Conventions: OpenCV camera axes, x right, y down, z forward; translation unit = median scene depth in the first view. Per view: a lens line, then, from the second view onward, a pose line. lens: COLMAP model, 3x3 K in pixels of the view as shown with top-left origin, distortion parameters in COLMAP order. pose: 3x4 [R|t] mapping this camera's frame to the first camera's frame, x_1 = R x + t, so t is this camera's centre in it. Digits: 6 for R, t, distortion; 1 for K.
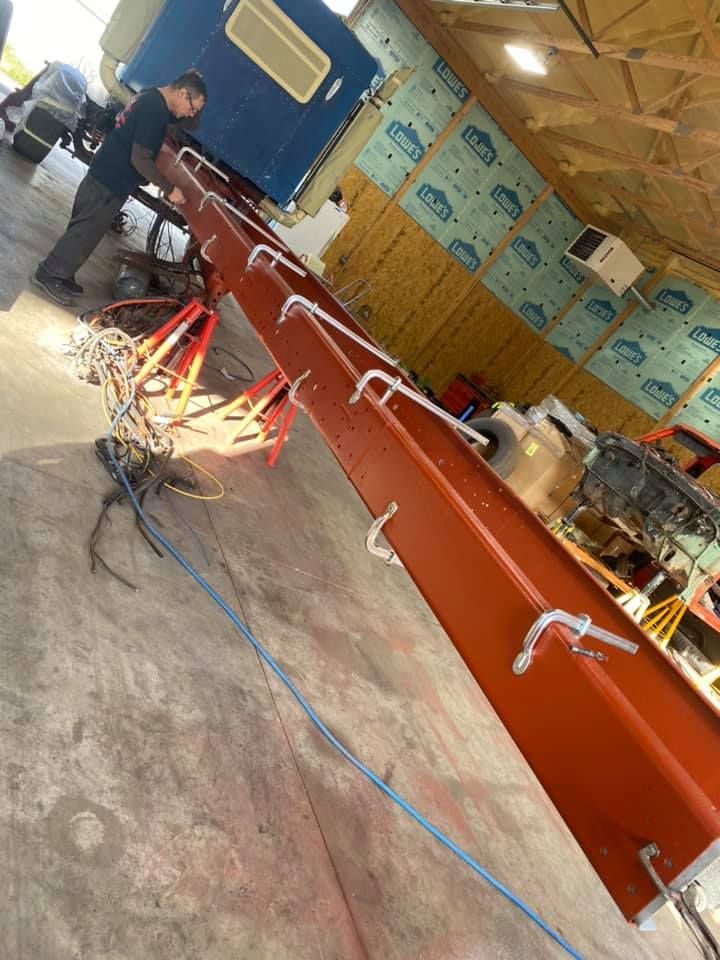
lens RADIAL K [[717.3, 0, 360.0], [0, 717.3, 480.0], [0, 0, 1]] dist [-0.001394, -0.001784]
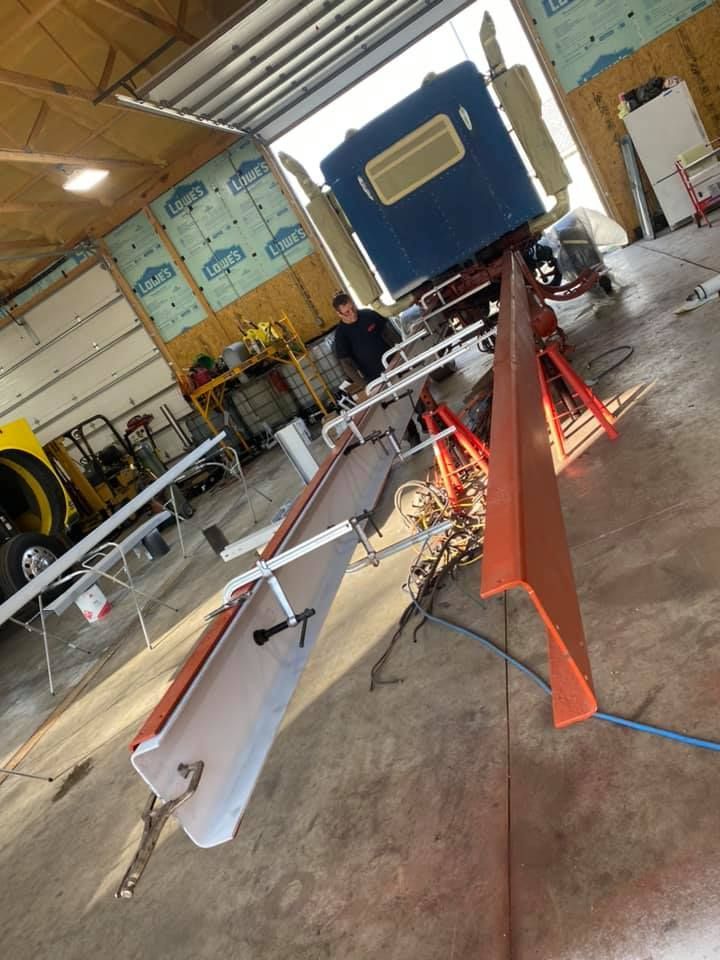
lens RADIAL K [[717.3, 0, 360.0], [0, 717.3, 480.0], [0, 0, 1]] dist [-0.001394, -0.001784]
pose [[0.219183, -0.682470, -0.697275, 0.159600], [0.599960, 0.657847, -0.455286, 0.093496], [0.769420, -0.318546, 0.553644, 0.082567]]
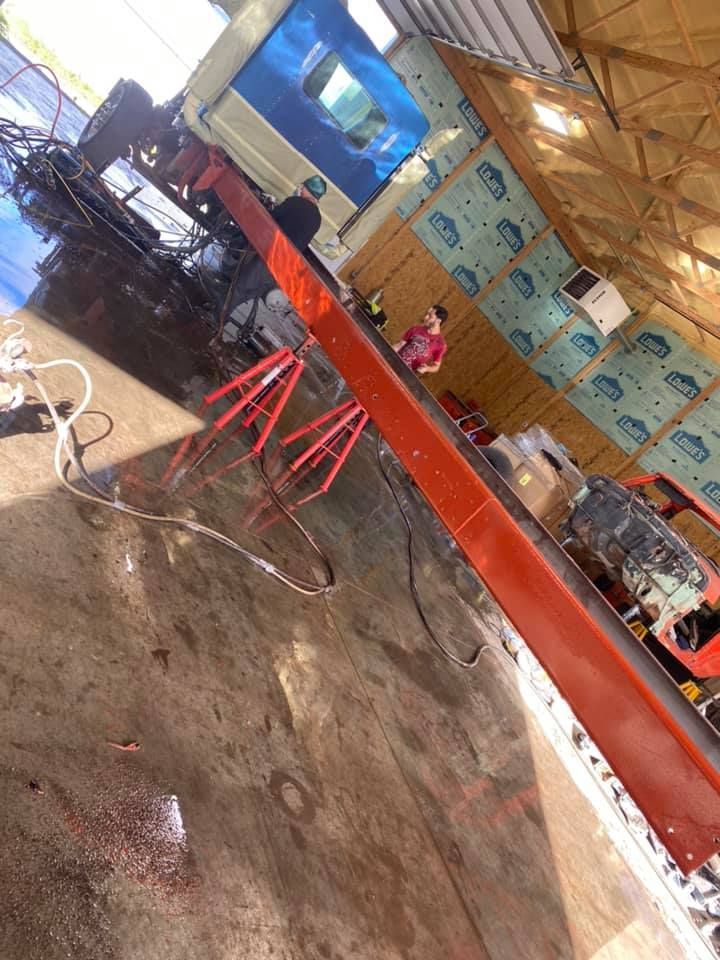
lens RADIAL K [[717.3, 0, 360.0], [0, 717.3, 480.0], [0, 0, 1]] dist [-0.001394, -0.001784]
pose [[0.993730, 0.091625, 0.064075, -0.054817], [-0.092525, 0.995647, 0.011221, -0.020771], [-0.062768, -0.017079, 0.997882, -0.053664]]
